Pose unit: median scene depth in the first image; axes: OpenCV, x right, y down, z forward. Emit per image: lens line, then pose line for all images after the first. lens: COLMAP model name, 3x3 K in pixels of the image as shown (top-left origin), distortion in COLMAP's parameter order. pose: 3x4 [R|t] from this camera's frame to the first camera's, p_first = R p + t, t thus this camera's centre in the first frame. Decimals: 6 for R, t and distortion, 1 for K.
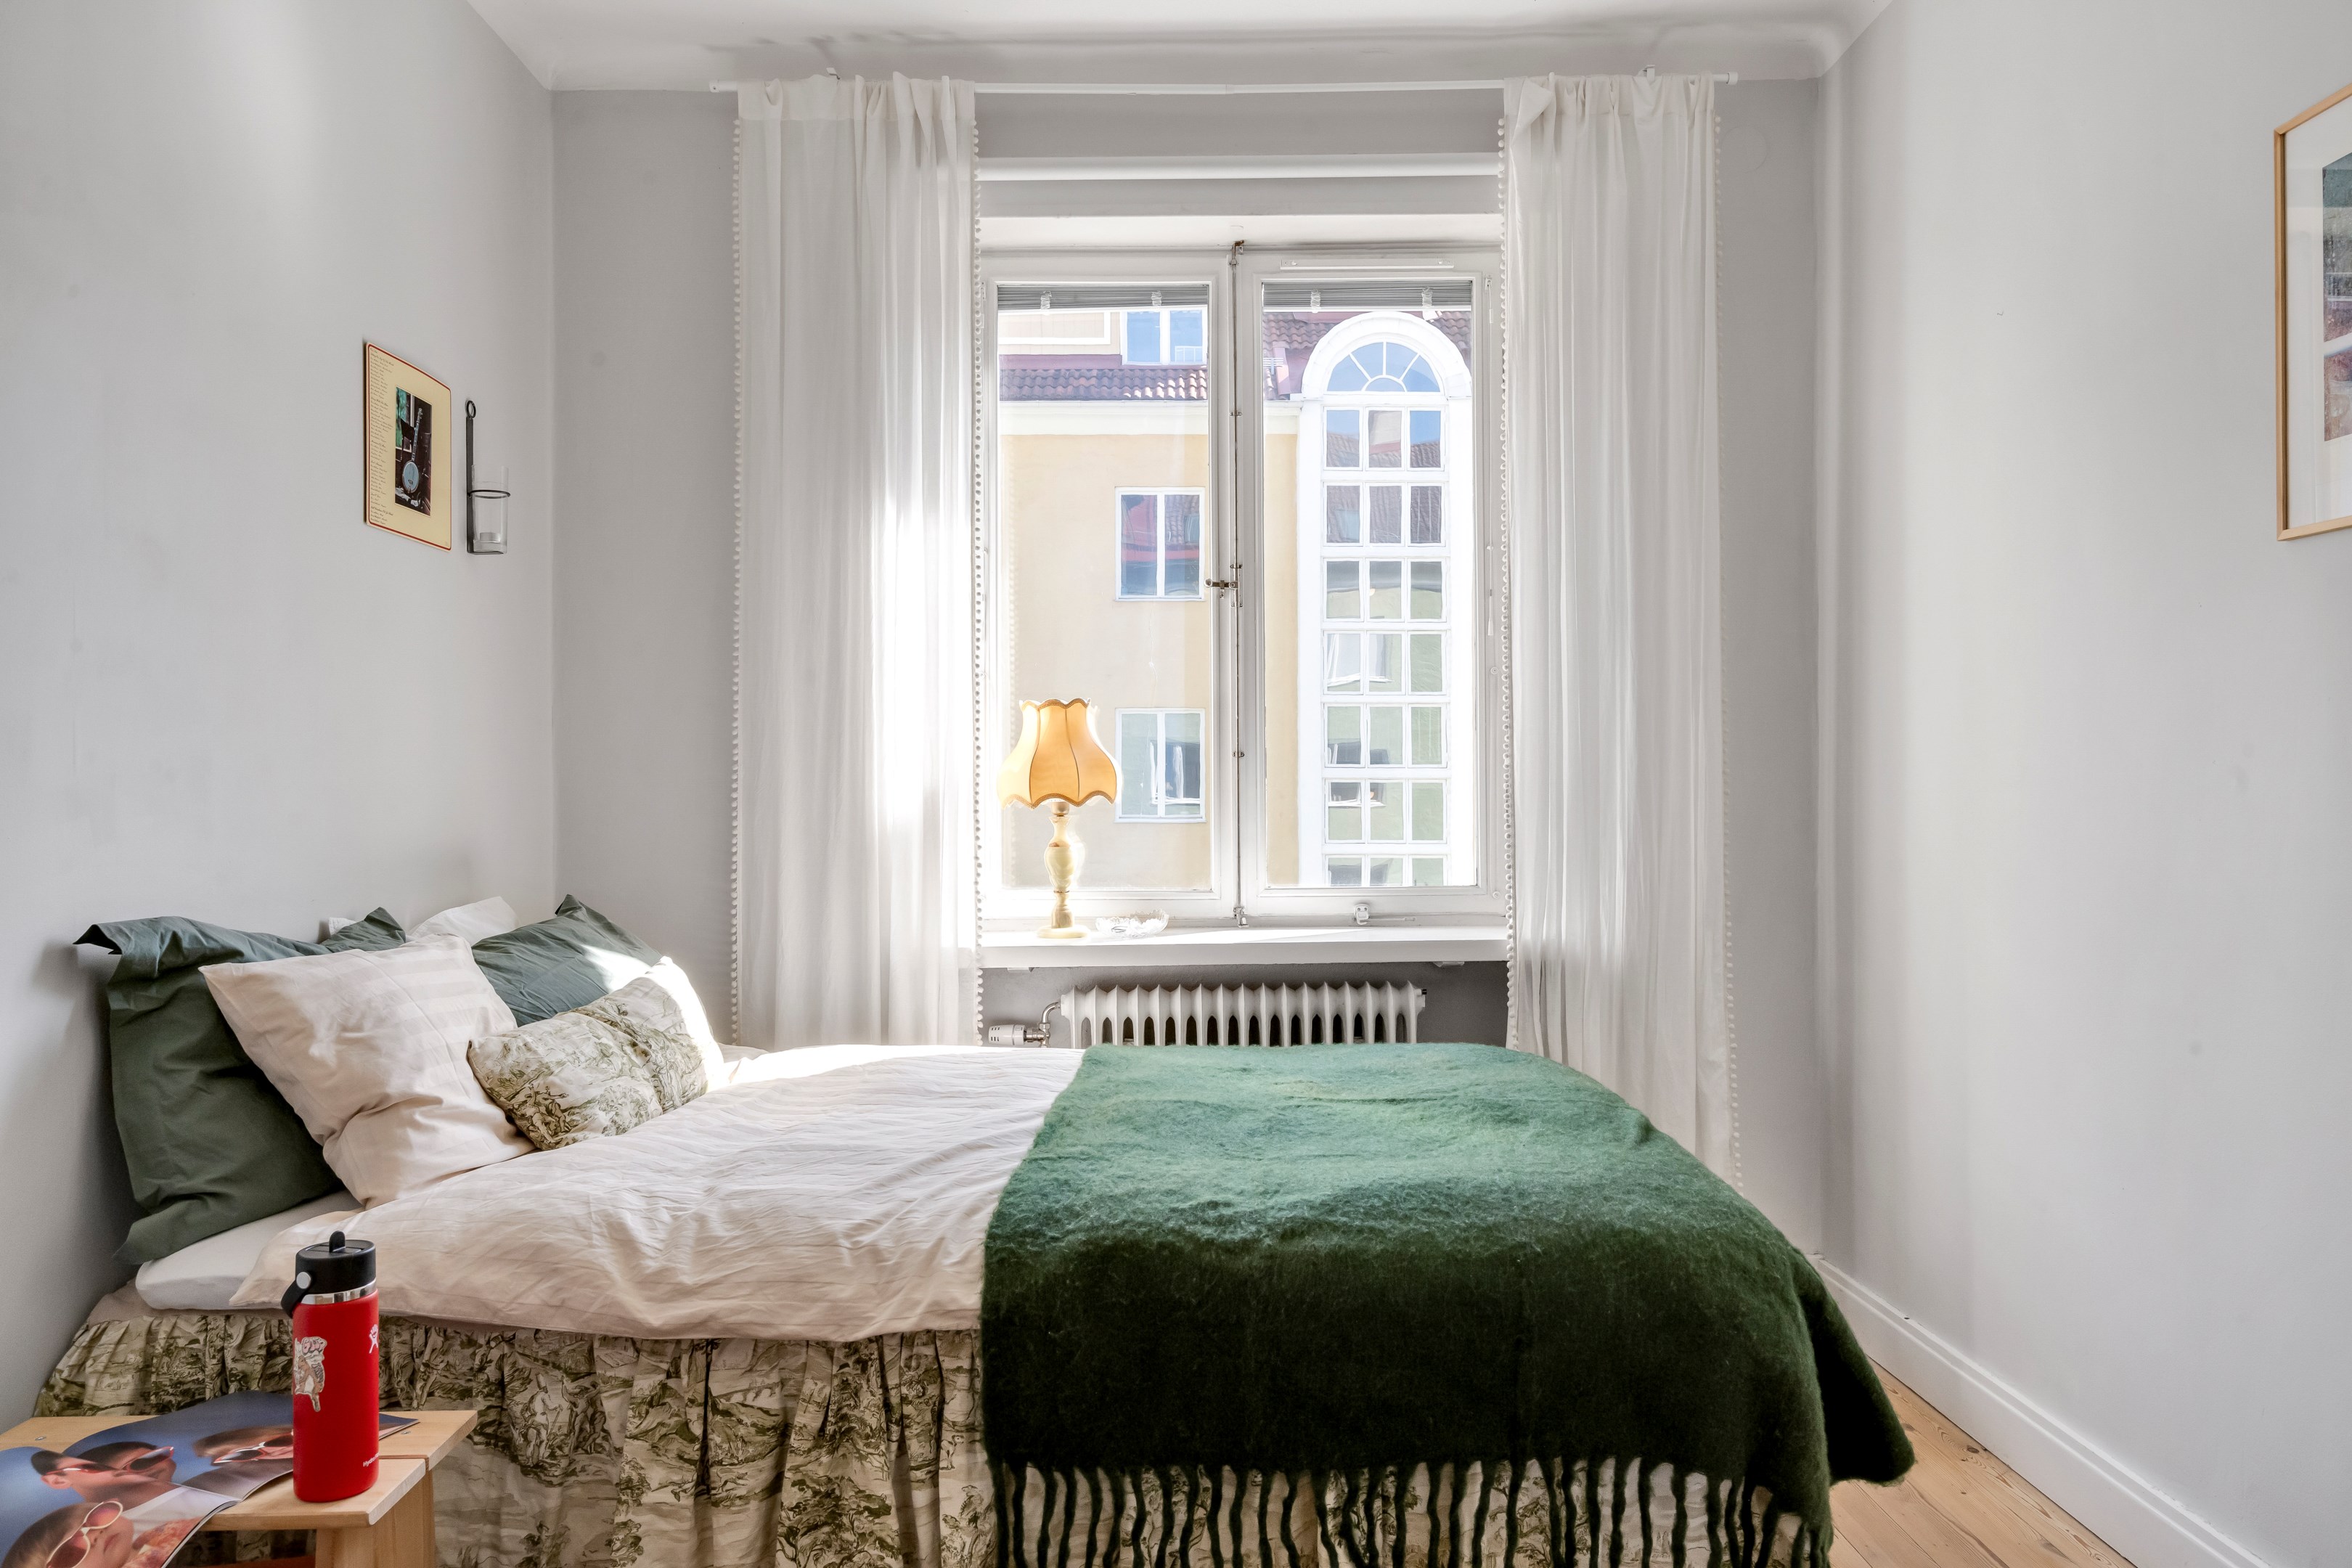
lens RADIAL K [[1583.7, 0, 1166.2], [0, 1583.7, 789.7], [0, 0, 1]] dist [-0.001154, -0.001447]
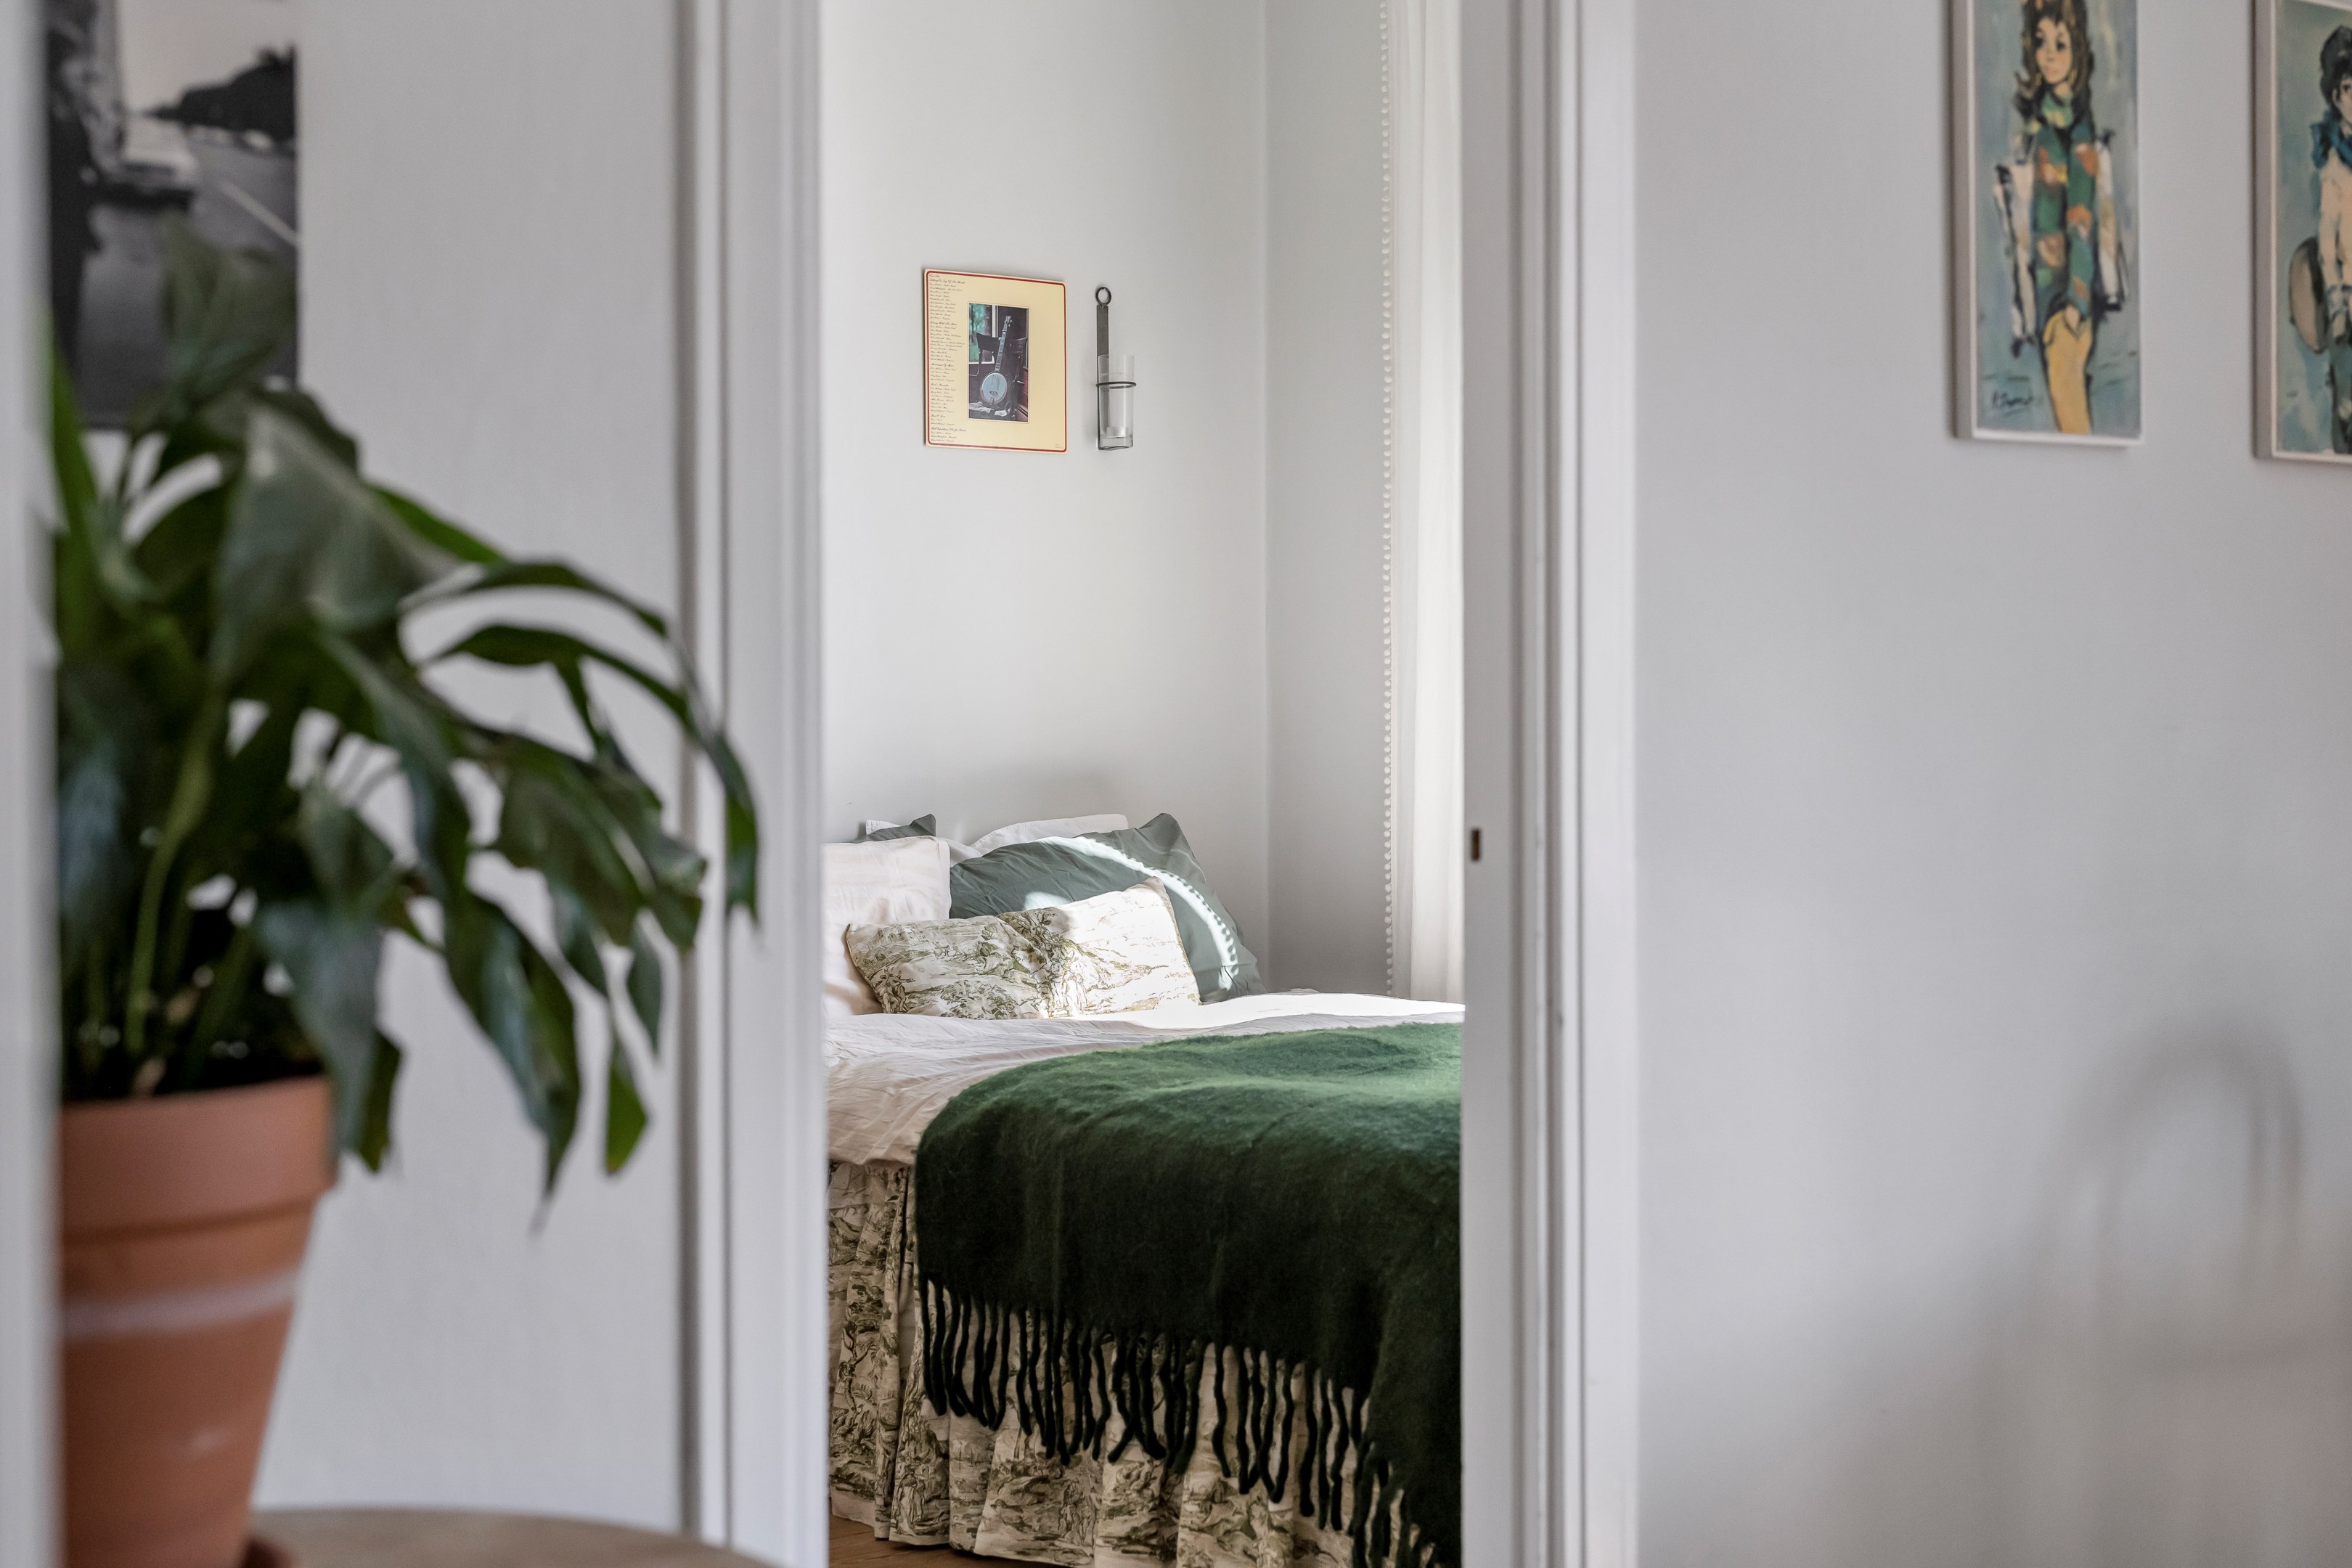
lens RADIAL K [[3313.2, 0, 1105.0], [0, 3313.2, 783.8], [0, 0, 1]] dist [0.010433, 0.004042]
pose [[0.630477, 0.012586, -0.776106, 1.743803], [0.006384, 0.999751, 0.021399, 0.011559], [0.776181, -0.018446, 0.630240, -0.392825]]
